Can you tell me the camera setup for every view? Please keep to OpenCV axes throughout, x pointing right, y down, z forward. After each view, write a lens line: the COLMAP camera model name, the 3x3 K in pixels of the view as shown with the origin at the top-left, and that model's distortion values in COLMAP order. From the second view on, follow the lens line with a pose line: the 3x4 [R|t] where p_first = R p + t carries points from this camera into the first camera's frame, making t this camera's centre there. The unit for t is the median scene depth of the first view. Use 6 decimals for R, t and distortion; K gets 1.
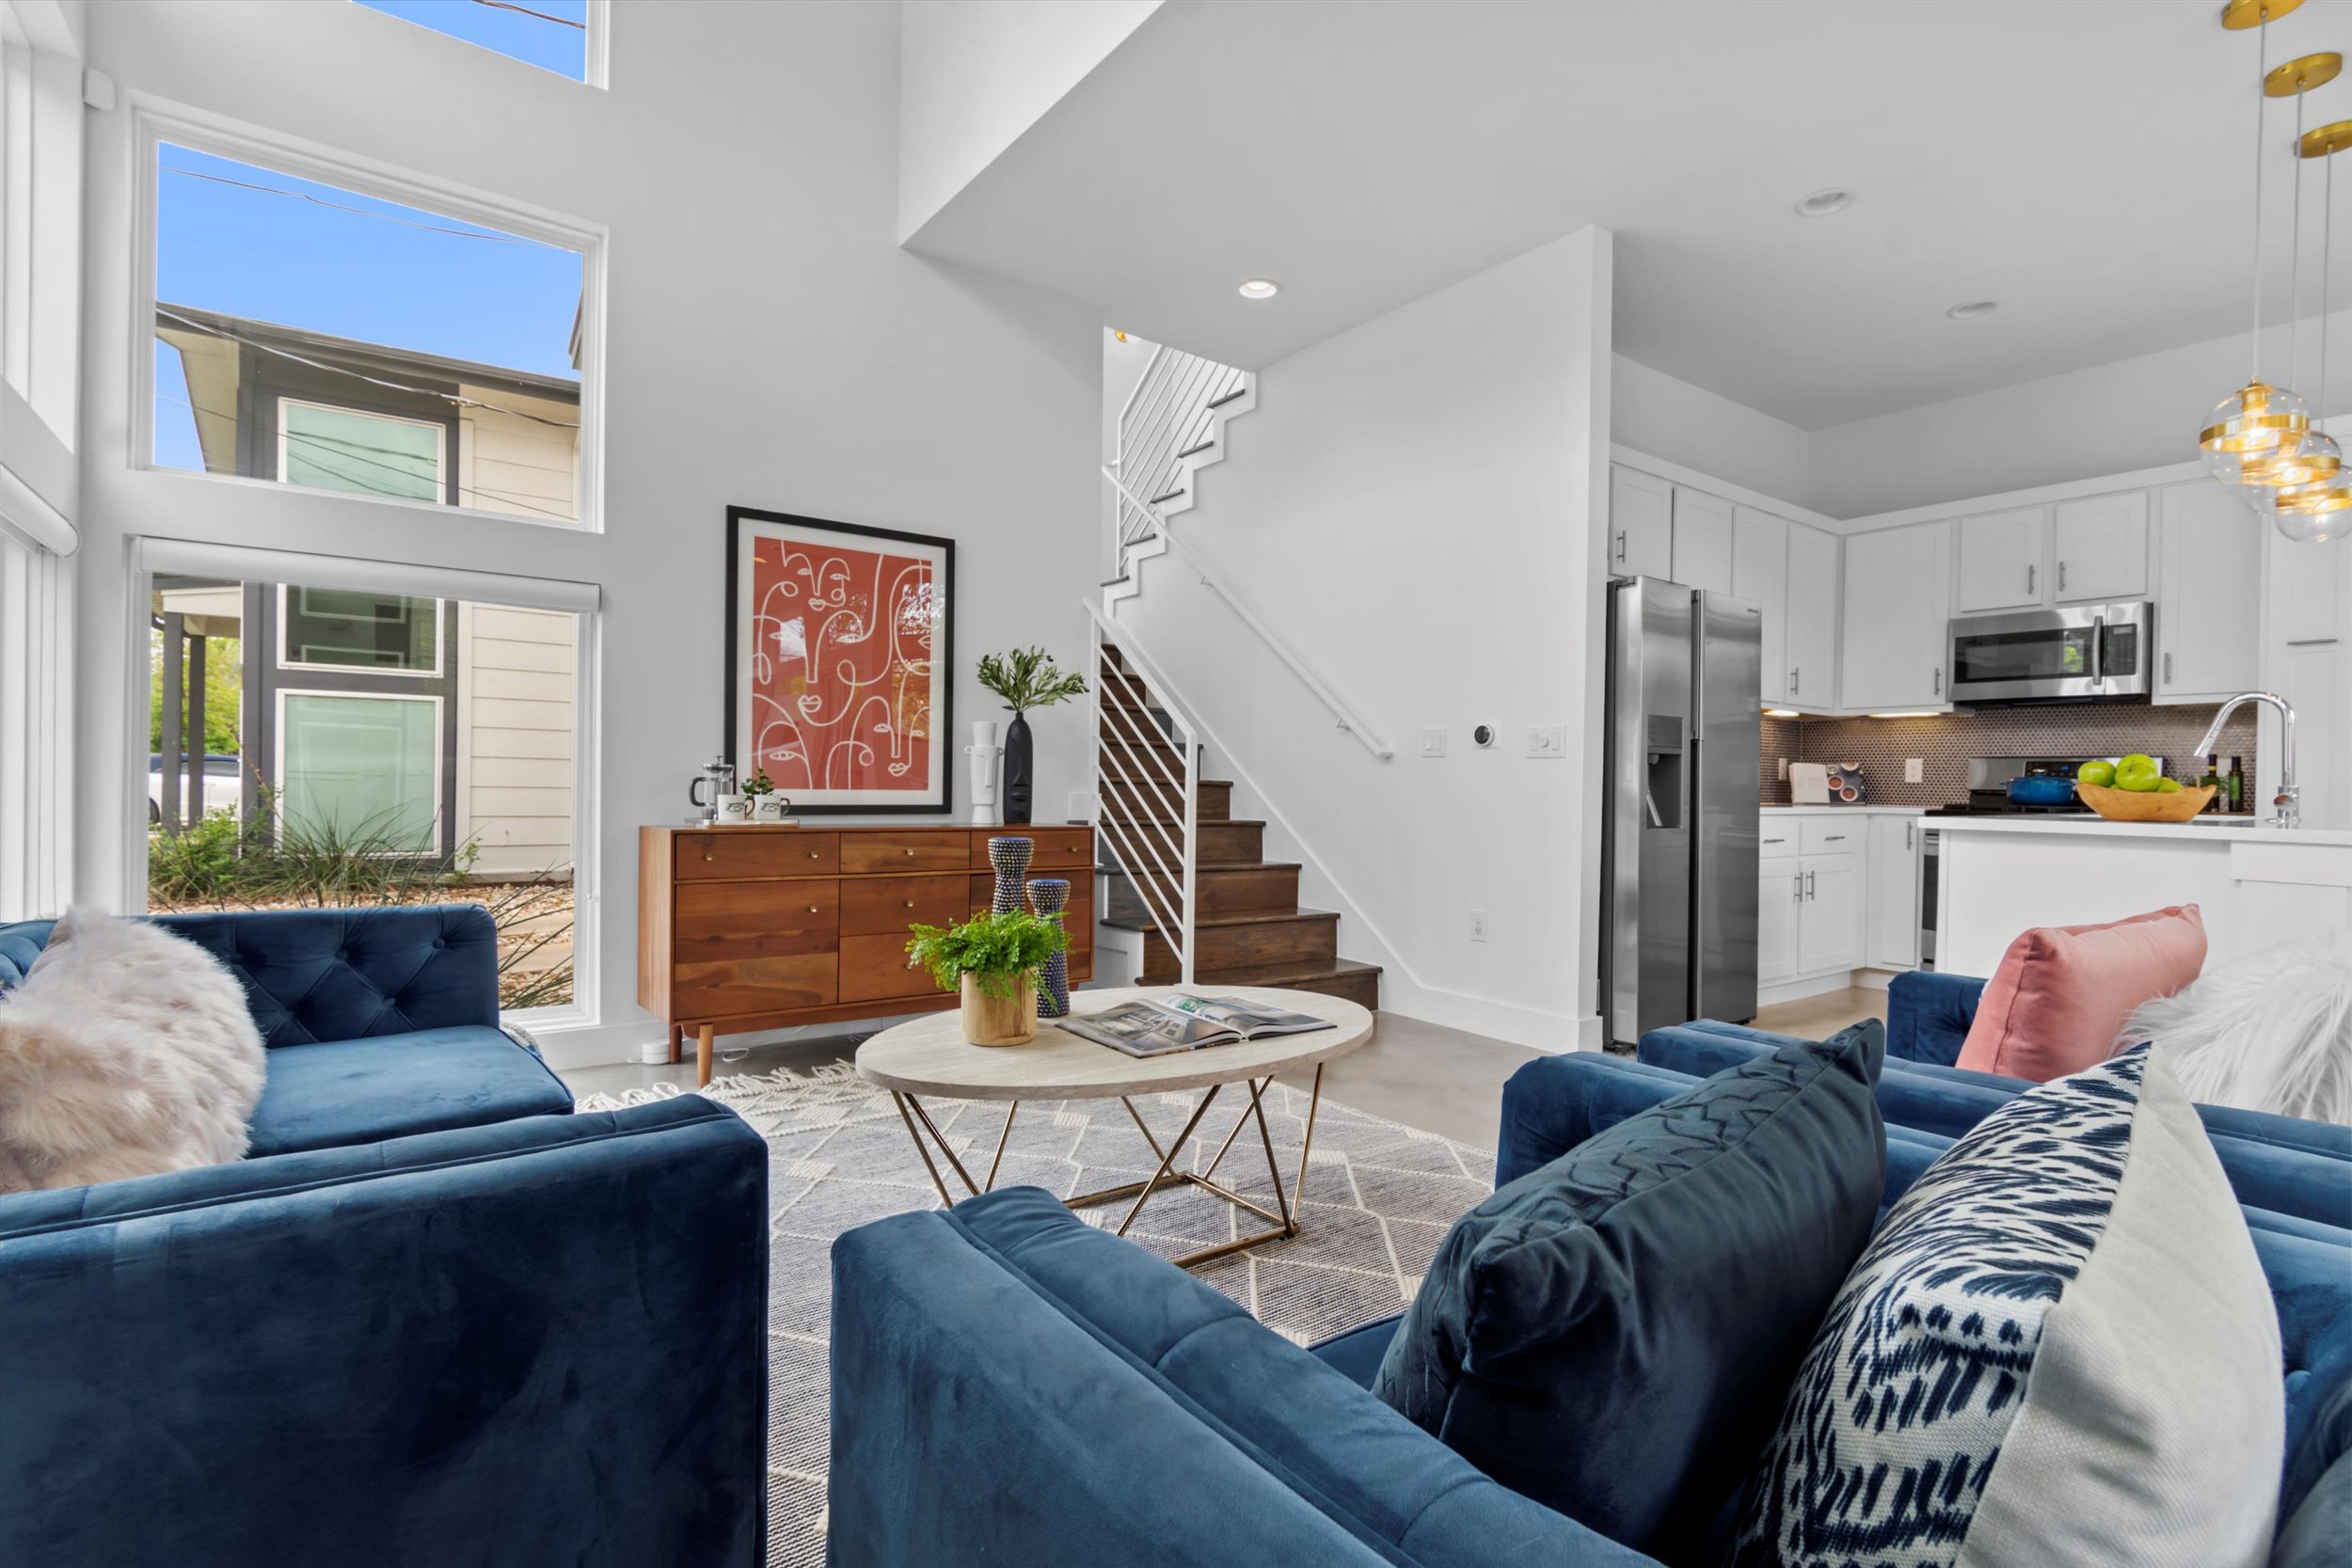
lens RADIAL K [[1133.4, 0, 1157.8], [0, 1133.4, 784.9], [0, 0, 1]] dist [-0.001678, -0.001654]
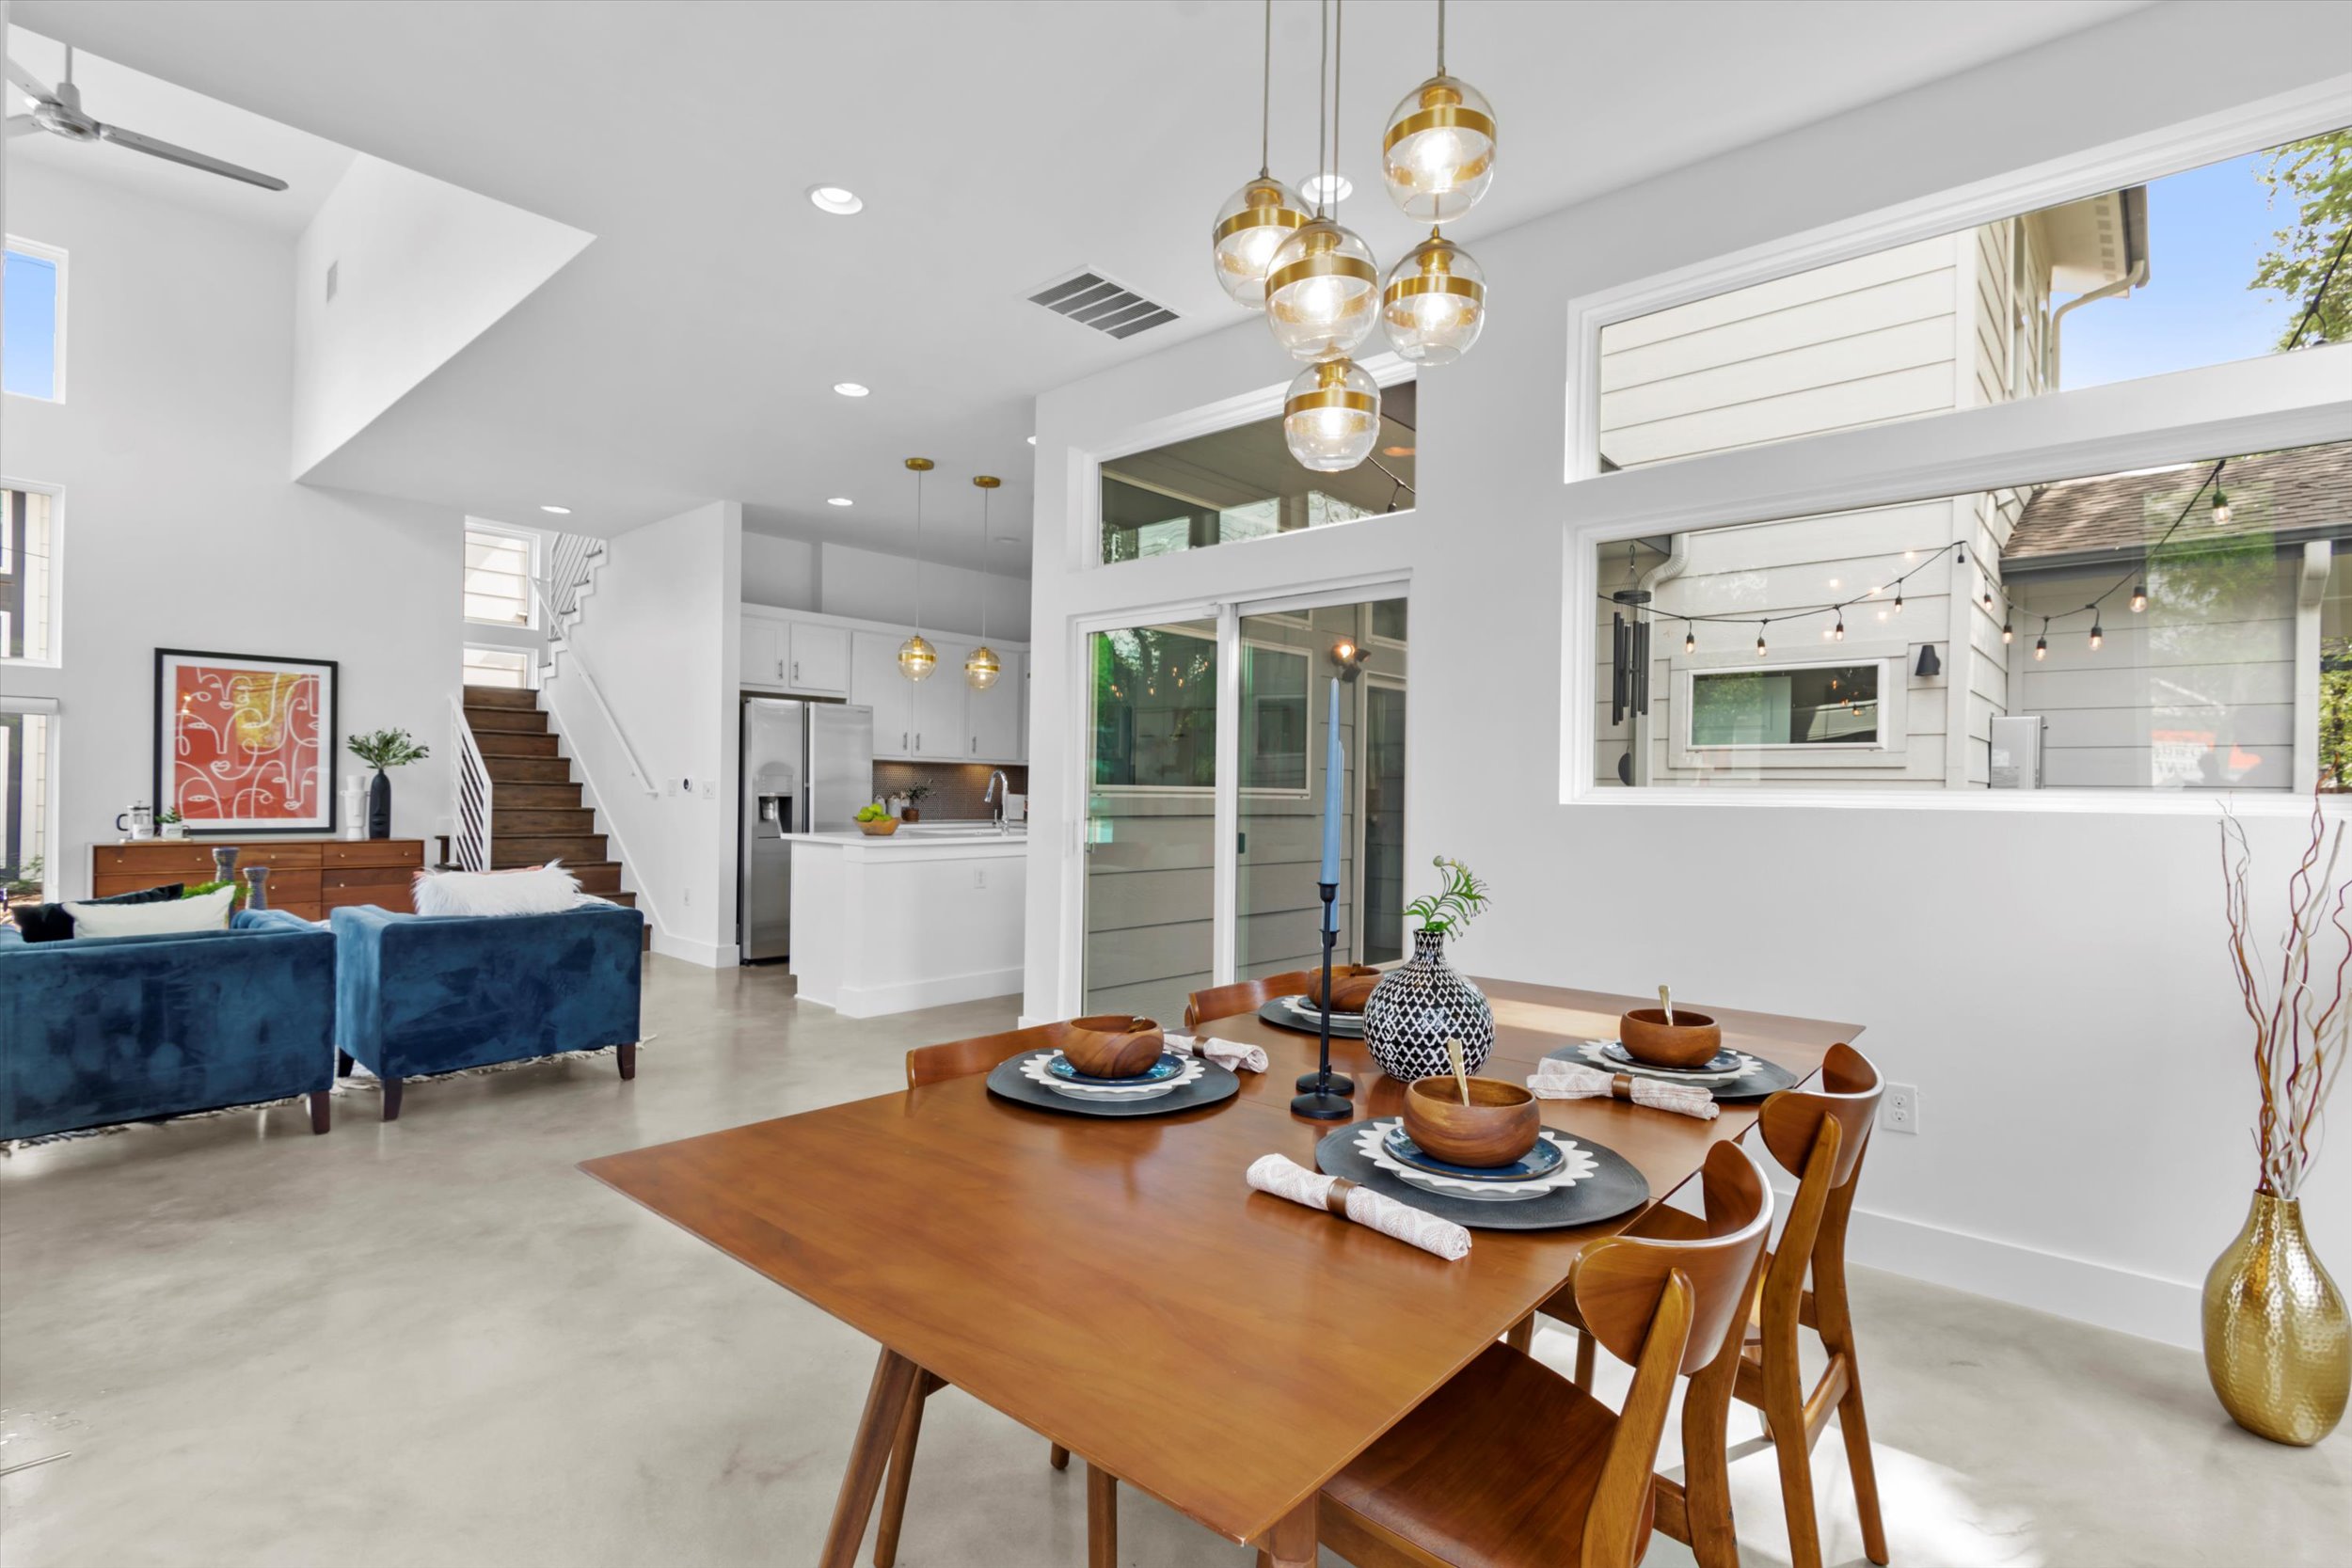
lens RADIAL K [[1133.4, 0, 1192.0], [0, 1133.4, 790.1], [0, 0, 1]] dist [-0.001678, -0.001654]
pose [[0.980944, -0.001444, 0.194288, 0.703332], [0.001923, 0.999996, -0.002278, -0.029266], [-0.194284, 0.002608, 0.980942, -0.816260]]
